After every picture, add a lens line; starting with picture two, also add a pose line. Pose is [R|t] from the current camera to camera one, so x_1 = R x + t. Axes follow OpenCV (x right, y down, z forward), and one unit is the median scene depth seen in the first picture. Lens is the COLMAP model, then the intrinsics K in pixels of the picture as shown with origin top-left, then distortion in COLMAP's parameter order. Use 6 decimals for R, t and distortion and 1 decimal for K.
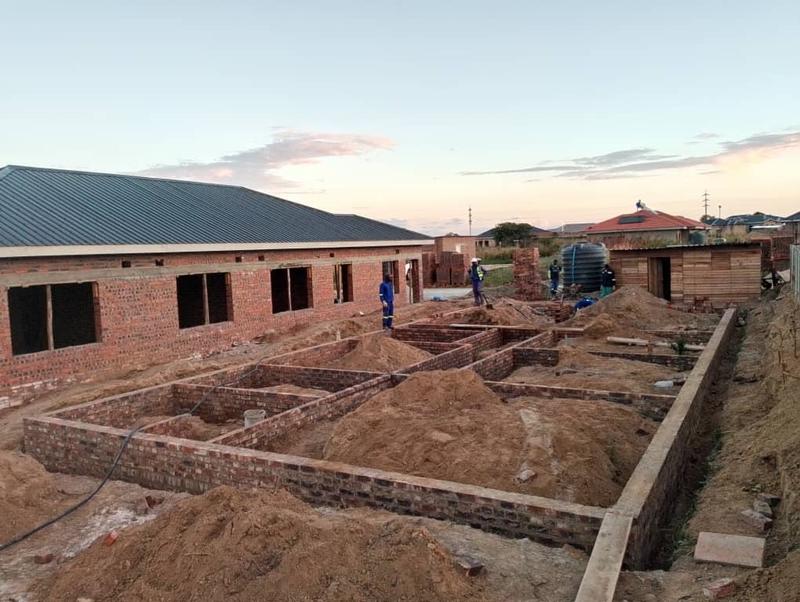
lens RADIAL K [[612.8, 0, 400.0], [0, 612.8, 301.0], [0, 0, 1]] dist [0.126307, -0.248492]
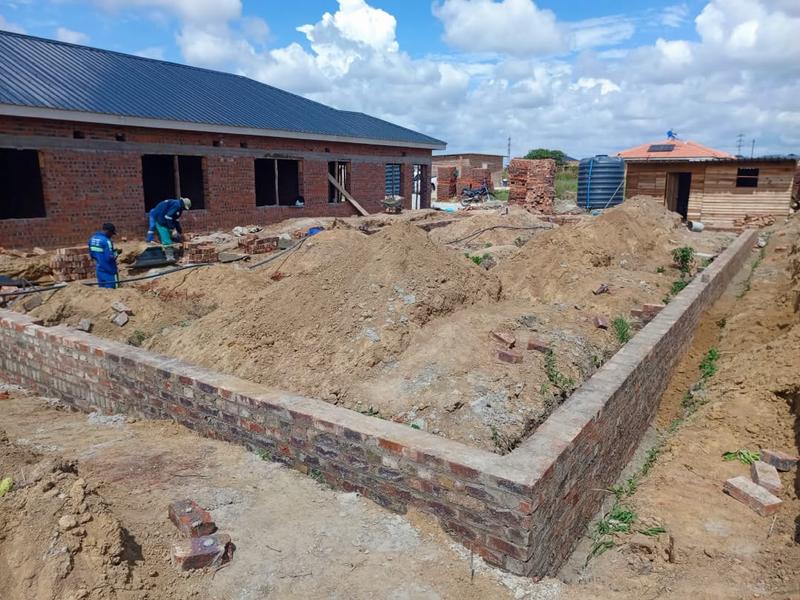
lens RADIAL K [[561.5, 0, 400.0], [0, 561.5, 300.0], [0, 0, 1]] dist [0.004717, 0.004326]
pose [[0.996169, 0.063337, -0.060300, 0.181882], [-0.054594, 0.989069, 0.136975, 0.078602], [0.068316, -0.133158, 0.988738, 0.326316]]
